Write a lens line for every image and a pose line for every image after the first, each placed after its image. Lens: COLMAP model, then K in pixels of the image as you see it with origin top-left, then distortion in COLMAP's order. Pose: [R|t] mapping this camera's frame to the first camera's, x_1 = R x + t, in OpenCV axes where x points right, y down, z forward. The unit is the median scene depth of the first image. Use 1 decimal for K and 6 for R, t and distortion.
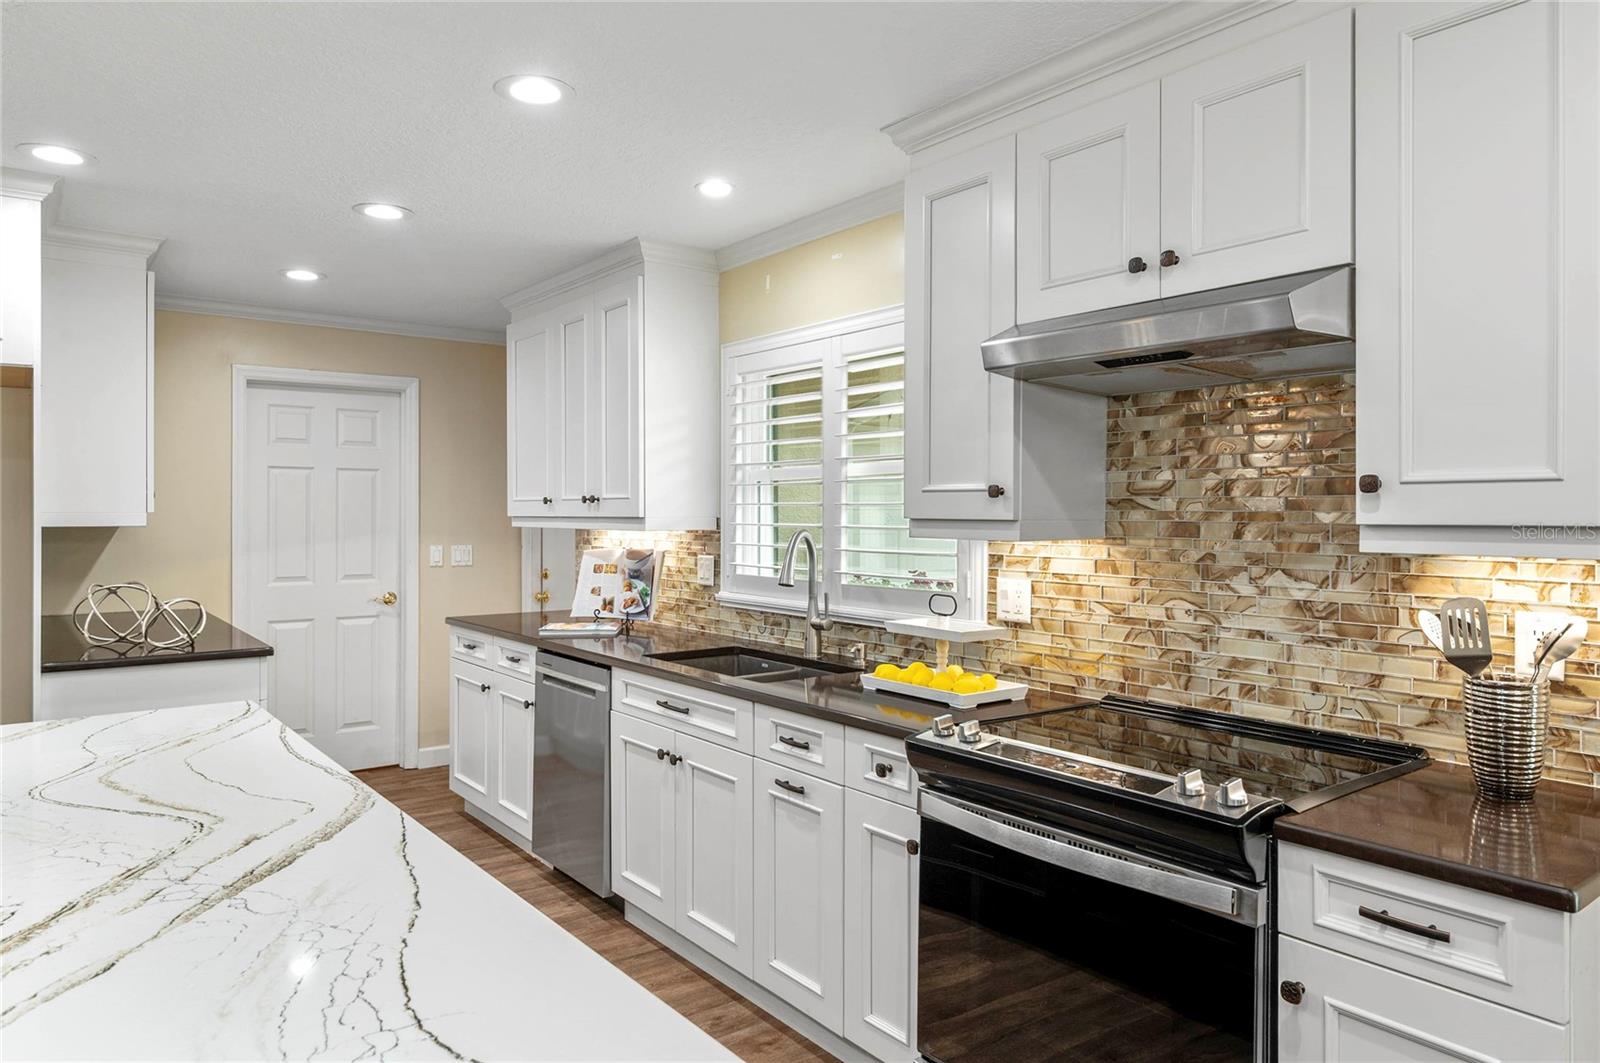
lens RADIAL K [[1024.4, 0, 800.8], [0, 1024.4, 515.1], [0, 0, 1]] dist [0.008060, -0.003924]
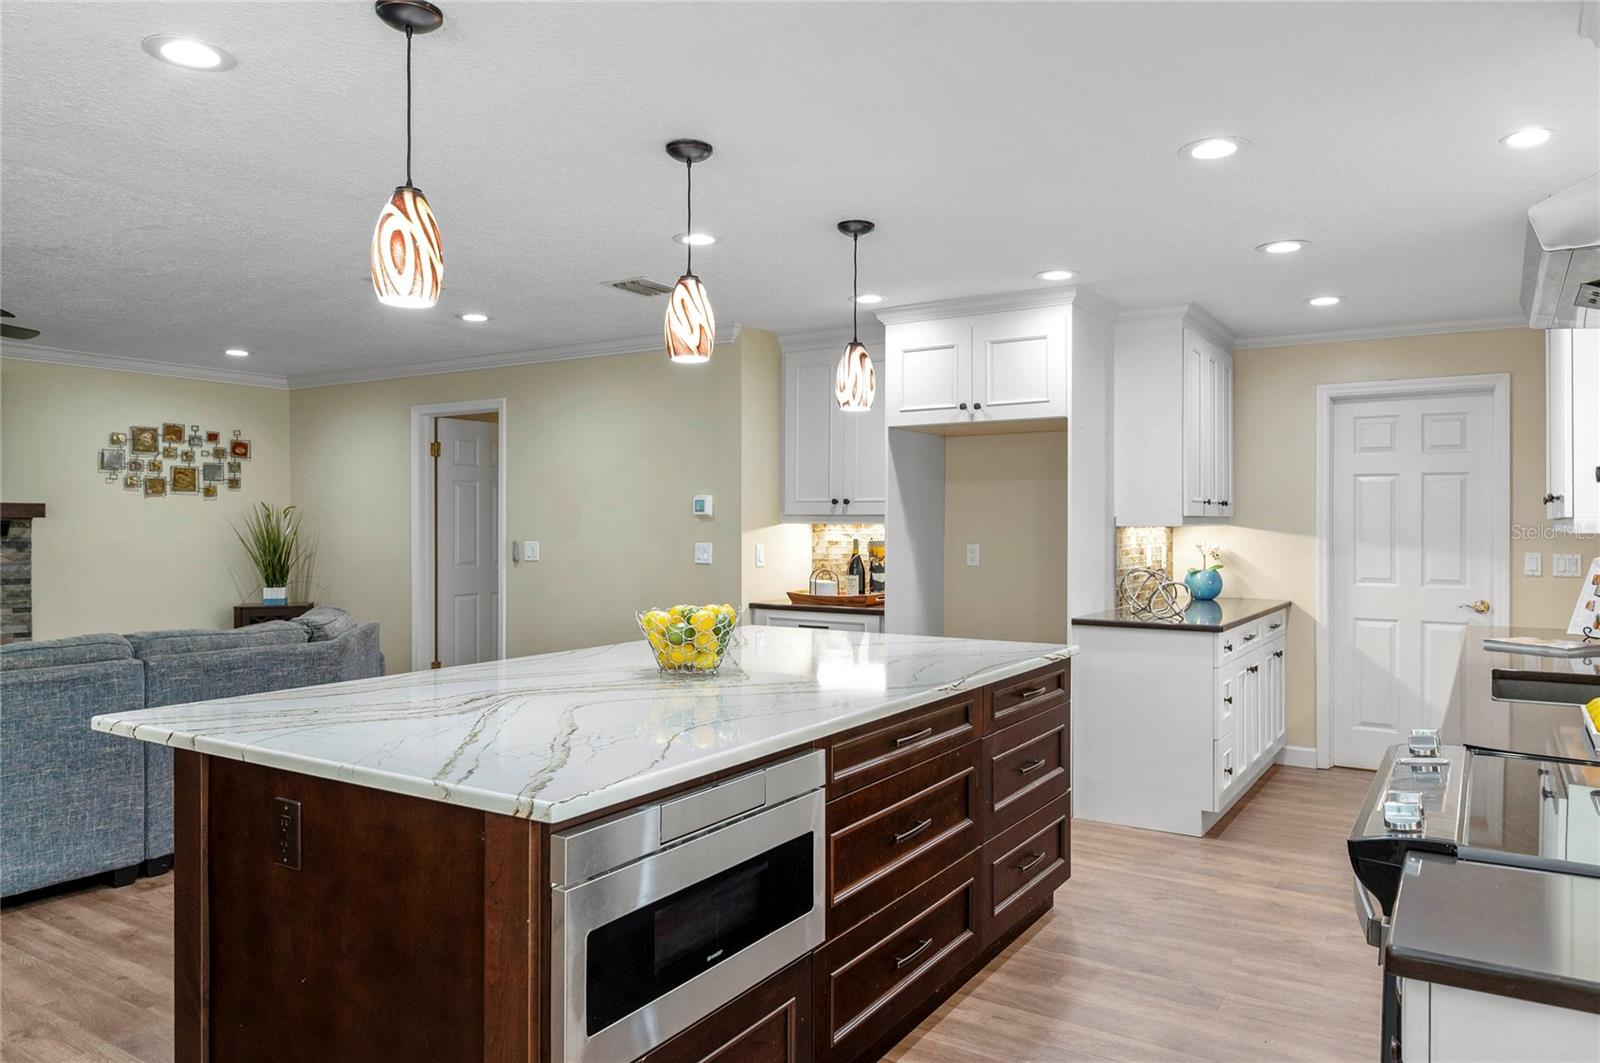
lens RADIAL K [[1096.3, 0, 802.8], [0, 1096.3, 514.7], [0, 0, 1]] dist [0.002317, -0.007143]
pose [[0.342717, -0.009009, -0.939396, 0.713872], [-0.002433, 0.999942, -0.010478, 0.015951], [0.939436, 0.005877, 0.342675, 0.121025]]
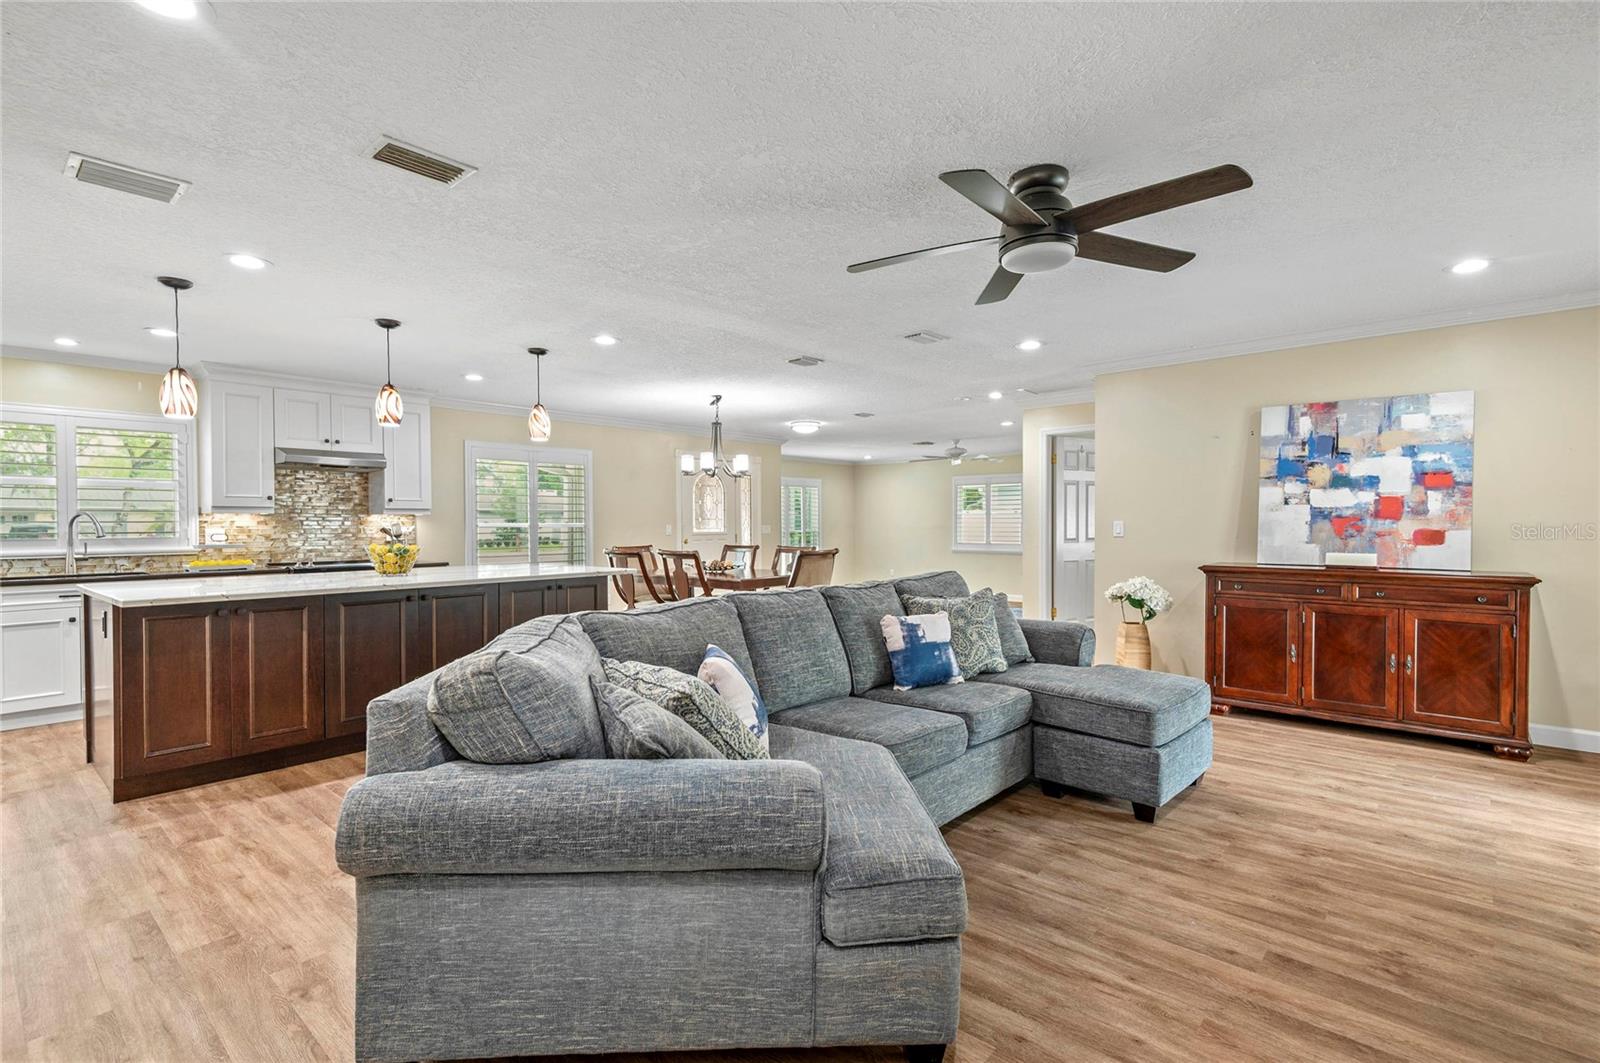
lens RADIAL K [[763.2, 0, 791.2], [0, 763.2, 530.3], [0, 0, 1]] dist [0.022729, -0.004856]
pose [[-0.180505, -0.007952, 0.983542, -2.254557], [0.007523, 0.999927, 0.009465, 0.061880], [-0.983545, 0.009108, -0.180432, -0.149482]]
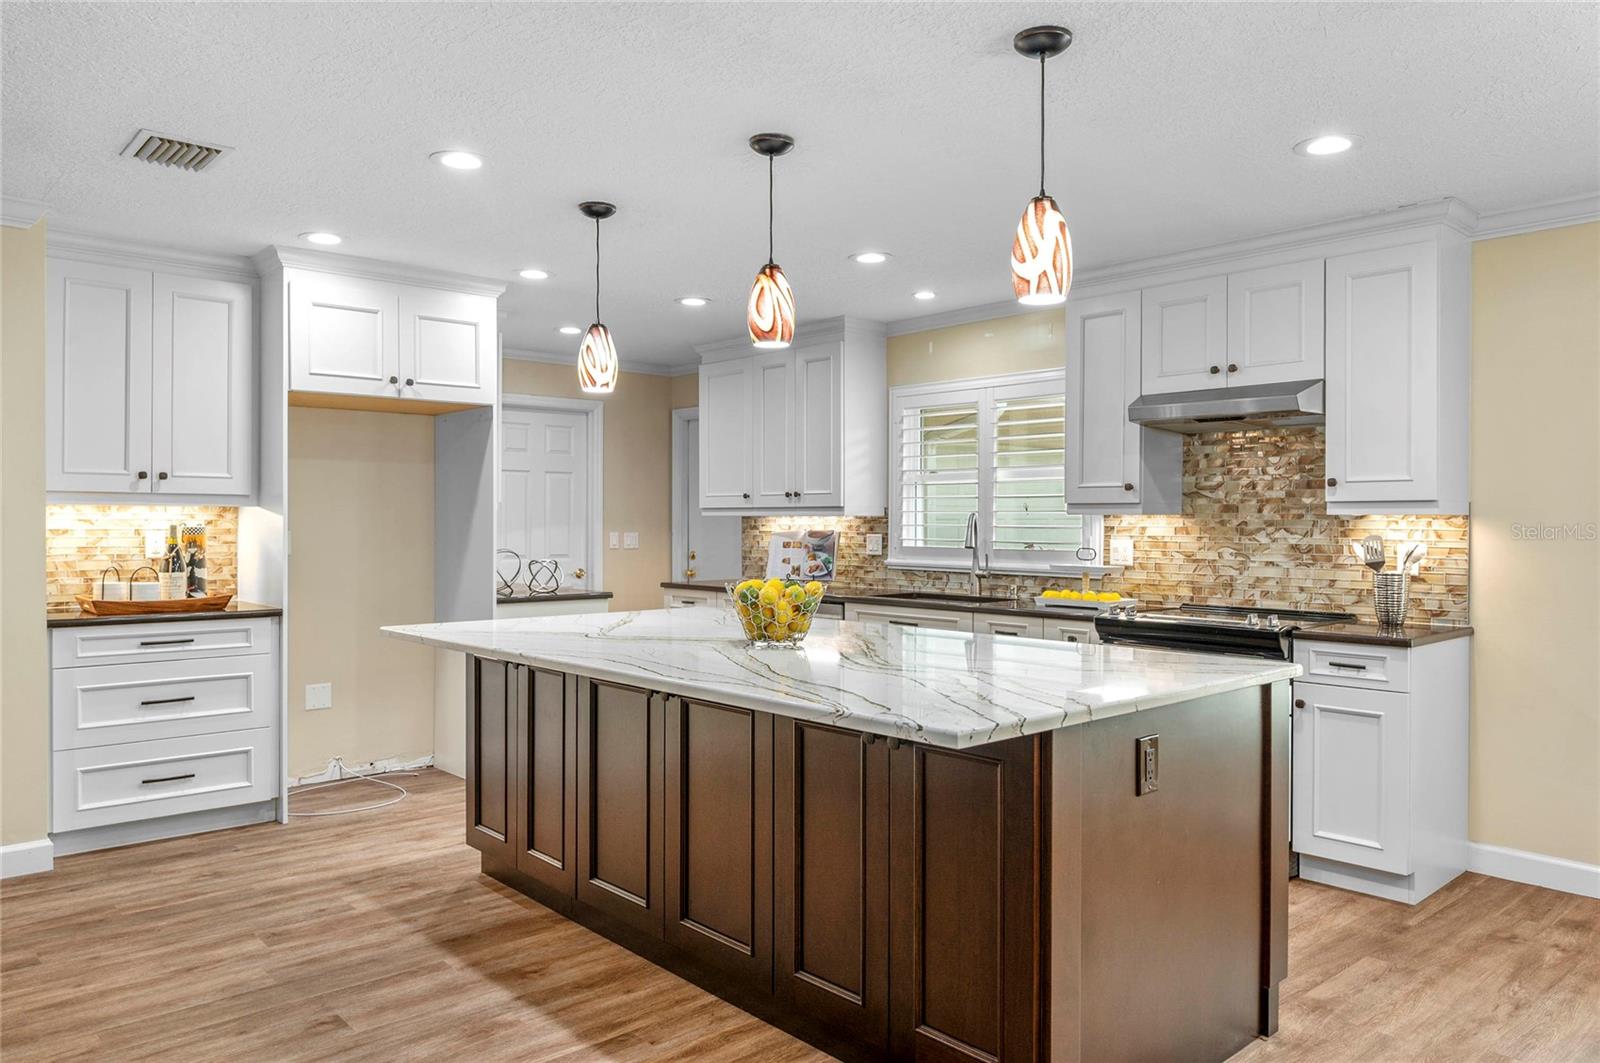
lens RADIAL K [[1096.3, 0, 800.3], [0, 1096.3, 526.6], [0, 0, 1]] dist [0.002317, -0.007143]
pose [[0.996900, 0.001116, 0.078669, -0.493274], [-0.001380, 0.999994, 0.003297, 0.037467], [-0.078665, -0.003395, 0.996895, -0.805175]]
